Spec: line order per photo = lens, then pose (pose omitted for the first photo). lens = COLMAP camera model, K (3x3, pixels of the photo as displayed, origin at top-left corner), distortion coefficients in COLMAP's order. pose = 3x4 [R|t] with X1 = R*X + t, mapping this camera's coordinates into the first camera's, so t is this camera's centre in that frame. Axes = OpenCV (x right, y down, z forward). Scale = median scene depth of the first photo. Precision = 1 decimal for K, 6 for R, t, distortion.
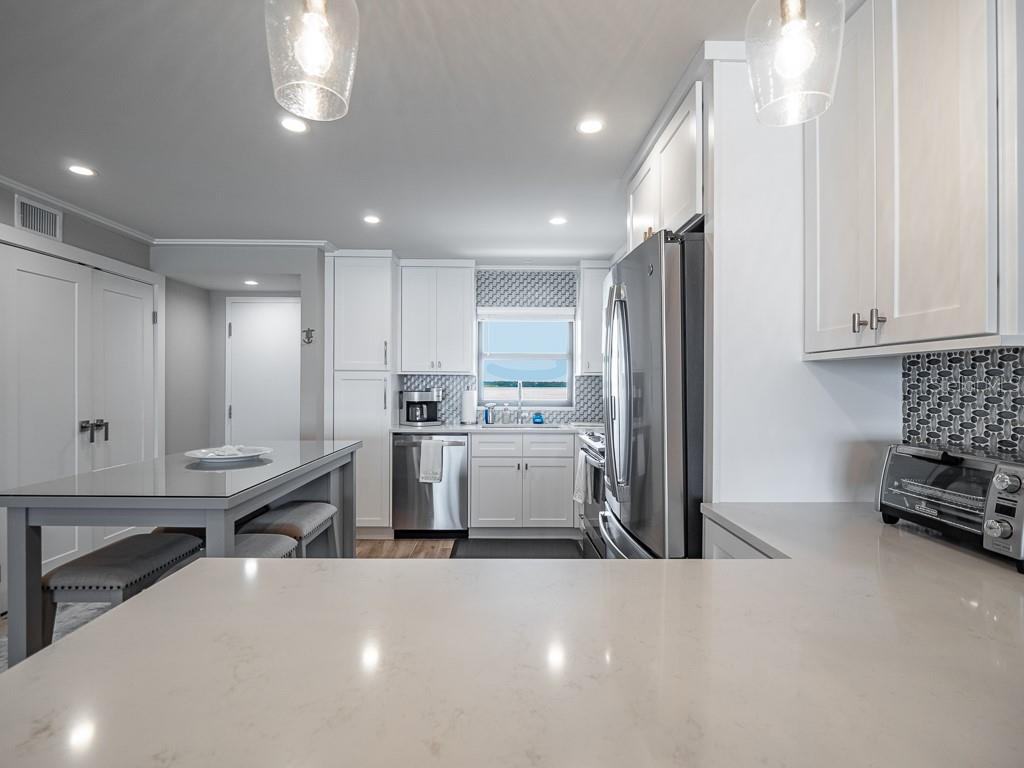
lens RADIAL K [[510.8, 0, 505.1], [0, 510.8, 384.6], [0, 0, 1]] dist [-0.012867, -0.000780]
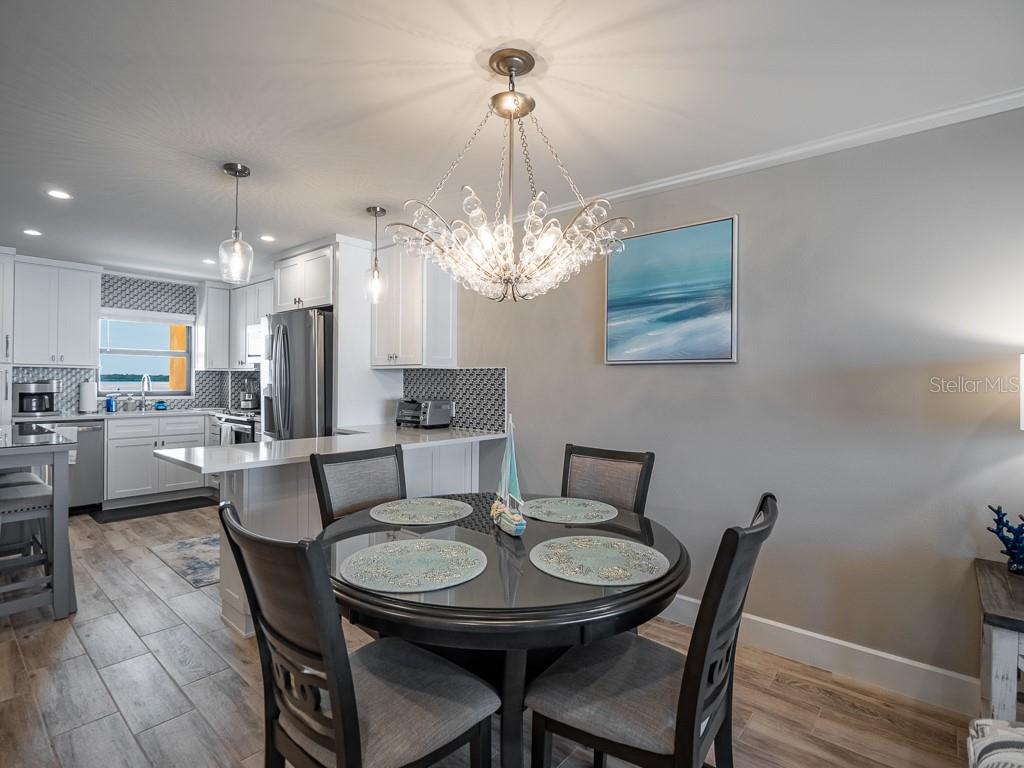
lens RADIAL K [[510.8, 0, 505.1], [0, 510.8, 384.6], [0, 0, 1]] dist [-0.012867, -0.000780]
pose [[0.670270, -0.003614, 0.742108, -0.294247], [-0.005063, 0.999943, 0.009443, 0.001578], [-0.742100, -0.010087, 0.670213, -0.414716]]
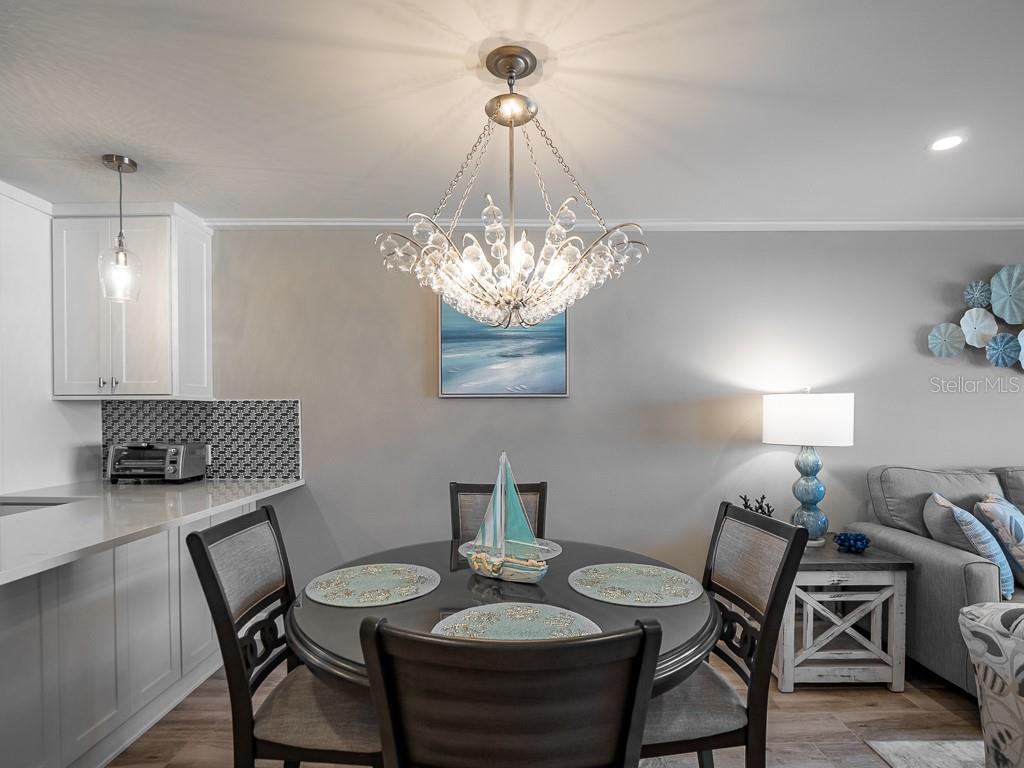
lens RADIAL K [[523.7, 0, 515.1], [0, 523.7, 422.7], [0, 0, 1]] dist [-0.017109, -0.000936]
pose [[0.019823, -0.017501, 0.999650, -0.361347], [0.003897, 0.999841, 0.017428, 0.001224], [-0.999796, 0.003550, 0.019888, -0.179471]]
